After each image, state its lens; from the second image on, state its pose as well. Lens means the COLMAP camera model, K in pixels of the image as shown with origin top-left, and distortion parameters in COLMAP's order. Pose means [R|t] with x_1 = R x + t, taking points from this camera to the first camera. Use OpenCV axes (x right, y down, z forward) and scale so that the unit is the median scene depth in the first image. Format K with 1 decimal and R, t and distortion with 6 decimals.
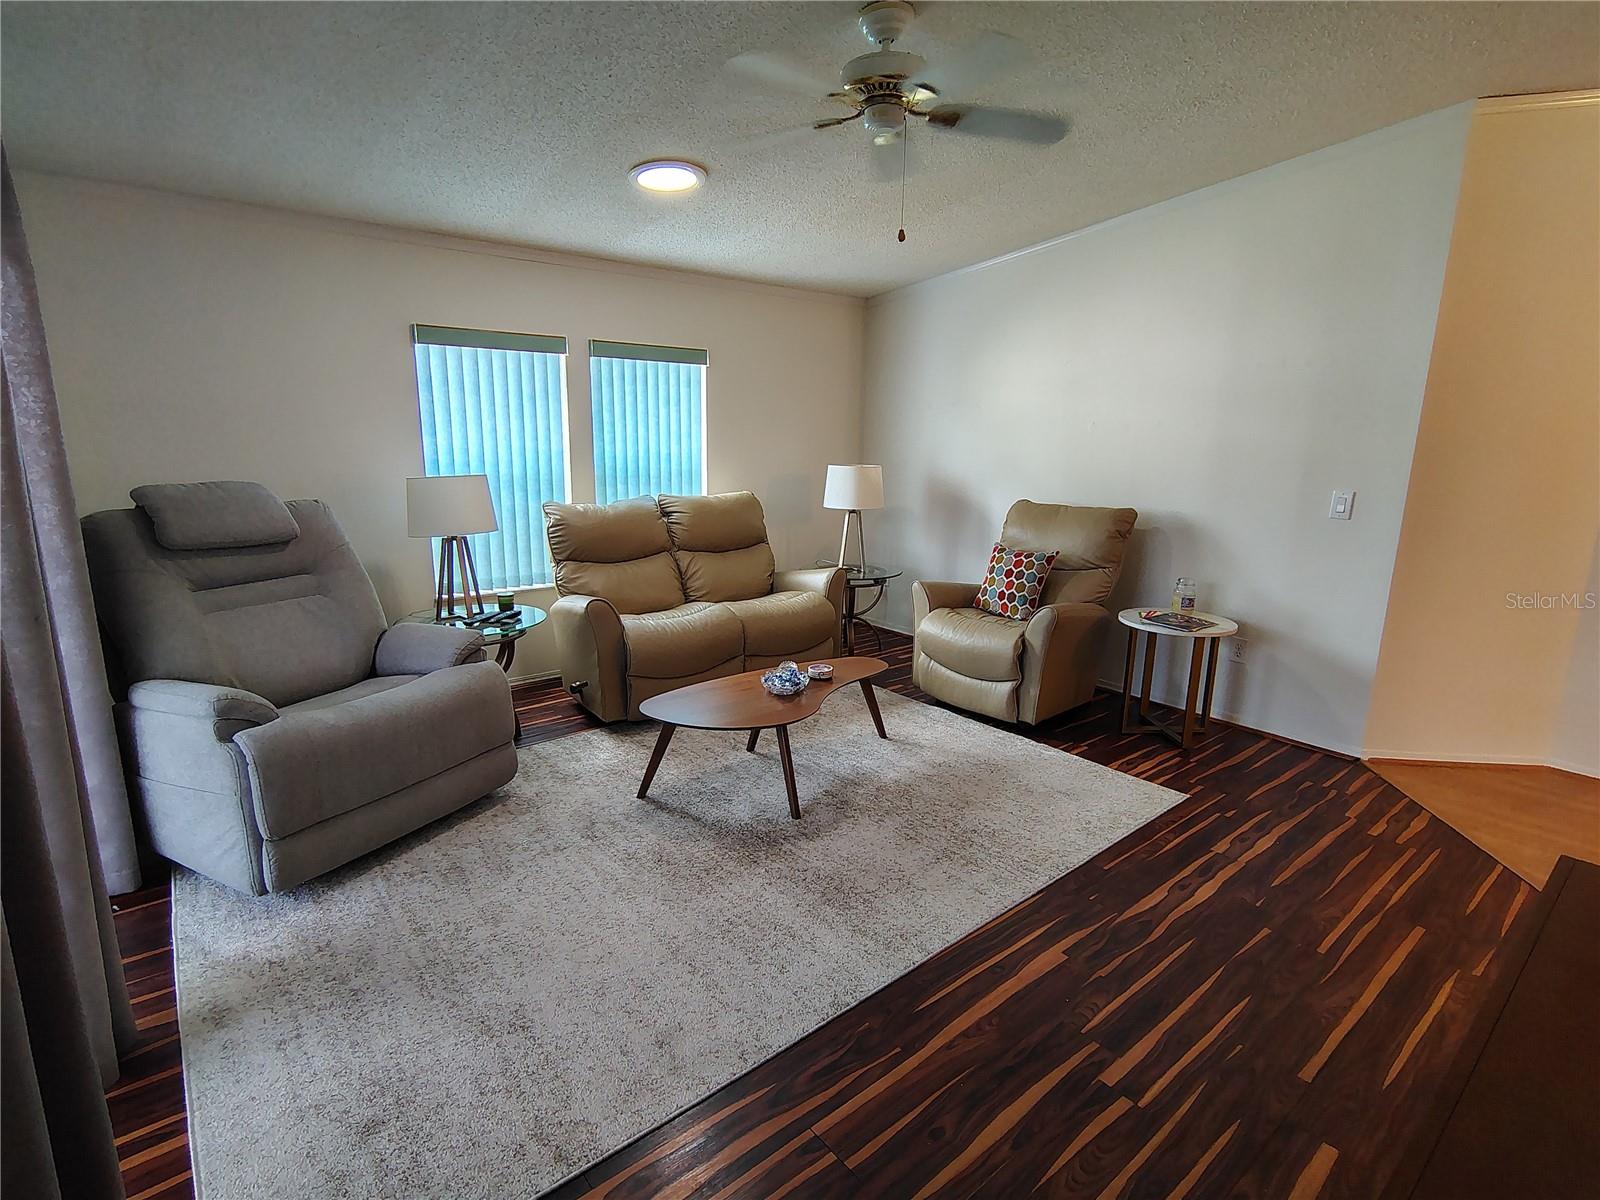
lens RADIAL K [[813.0, 0, 793.2], [0, 813.0, 599.4], [0, 0, 1]] dist [-0.006294, -0.000003]
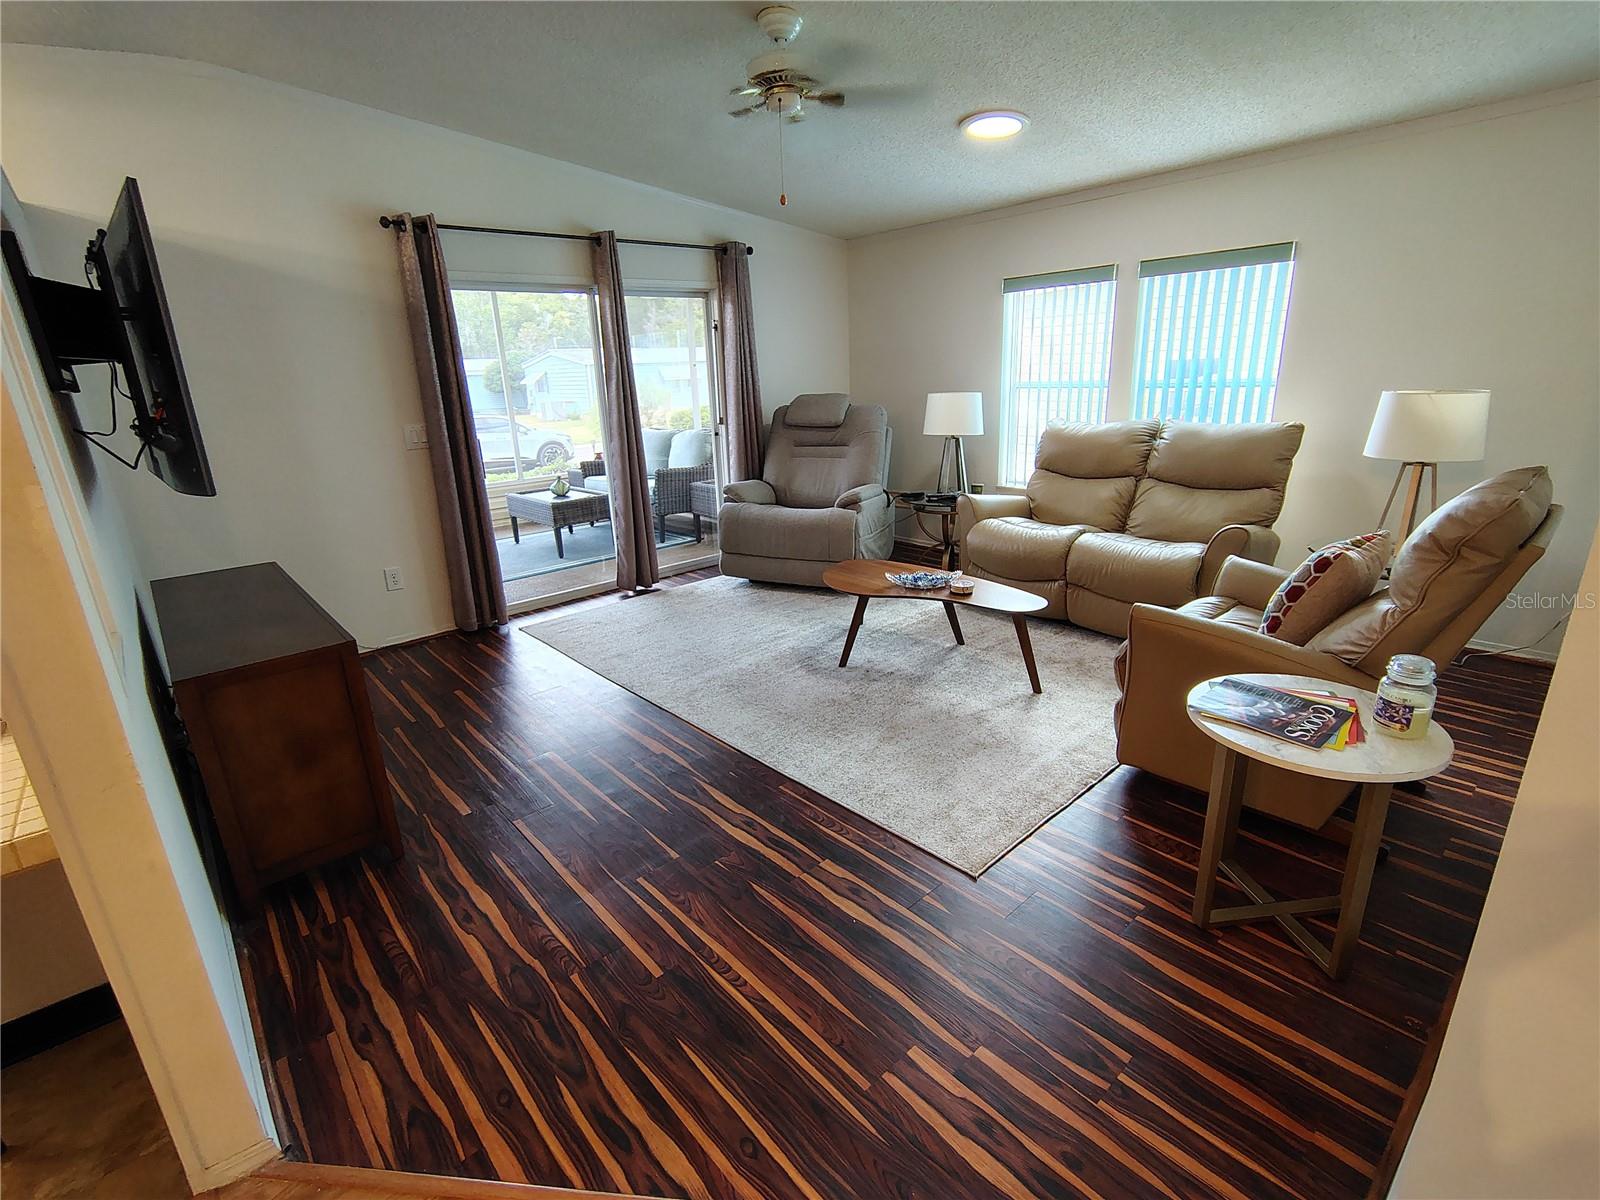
lens RADIAL K [[740.7, 0, 792.9], [0, 740.7, 604.1], [0, 0, 1]] dist [-0.000482, 0.000604]
pose [[0.032940, 0.296492, -0.954467, 0.971567], [-0.159783, 0.944265, 0.287808, -0.139210], [0.986602, 0.143027, 0.078478, 0.707543]]
